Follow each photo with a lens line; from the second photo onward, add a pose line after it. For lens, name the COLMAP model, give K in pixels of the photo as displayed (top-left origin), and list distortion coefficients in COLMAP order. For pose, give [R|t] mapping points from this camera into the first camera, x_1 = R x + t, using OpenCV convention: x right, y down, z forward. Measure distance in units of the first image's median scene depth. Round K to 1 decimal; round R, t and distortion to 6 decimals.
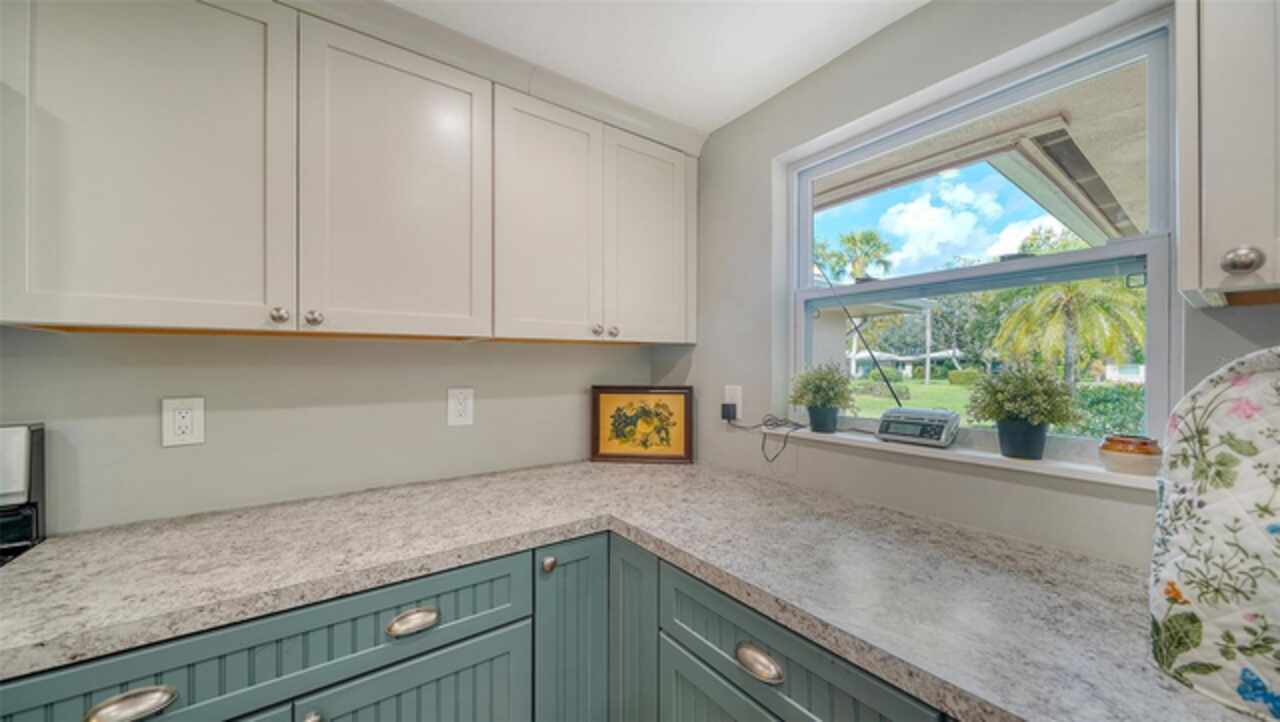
lens RADIAL K [[449.8, 0, 628.2], [0, 449.8, 364.5], [0, 0, 1]] dist [-0.001333, -0.000992]
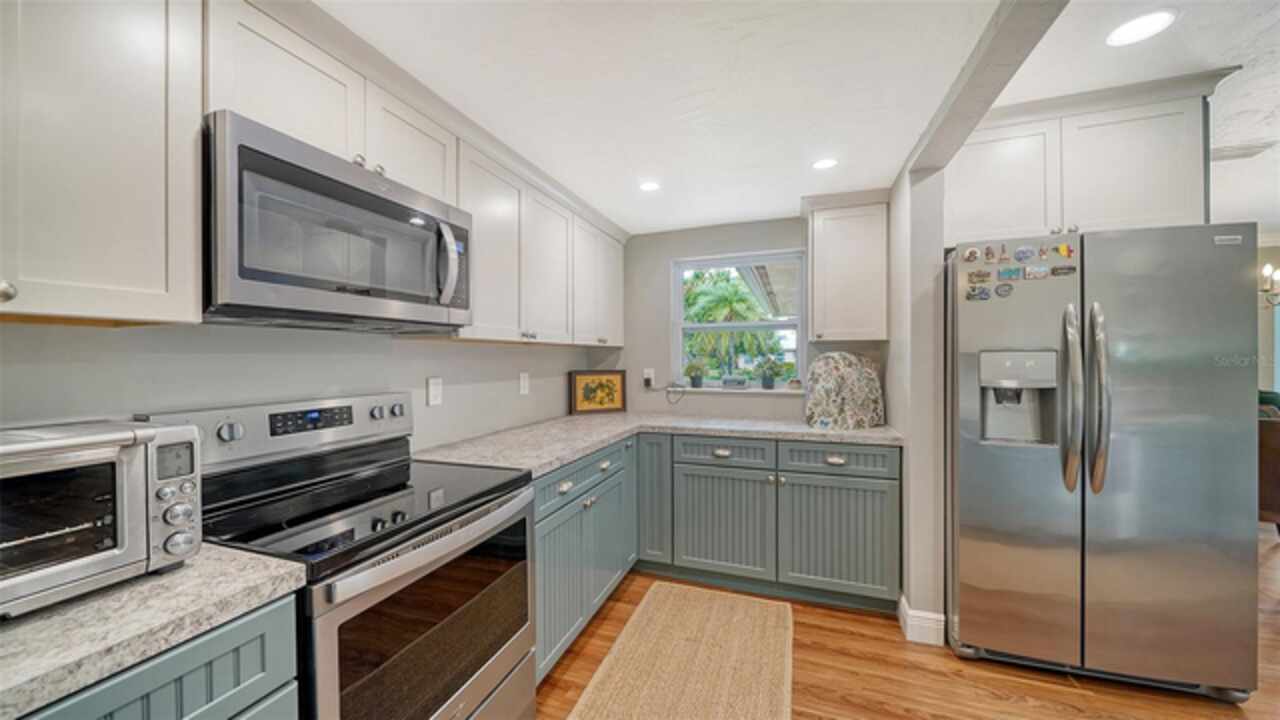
lens RADIAL K [[443.1, 0, 623.9], [0, 443.1, 362.0], [0, 0, 1]] dist [-0.002626, -0.001582]
pose [[0.827494, -0.003778, 0.561461, -0.887481], [0.001120, 0.999986, 0.005078, 0.005588], [-0.561473, -0.003574, 0.827487, -0.511894]]
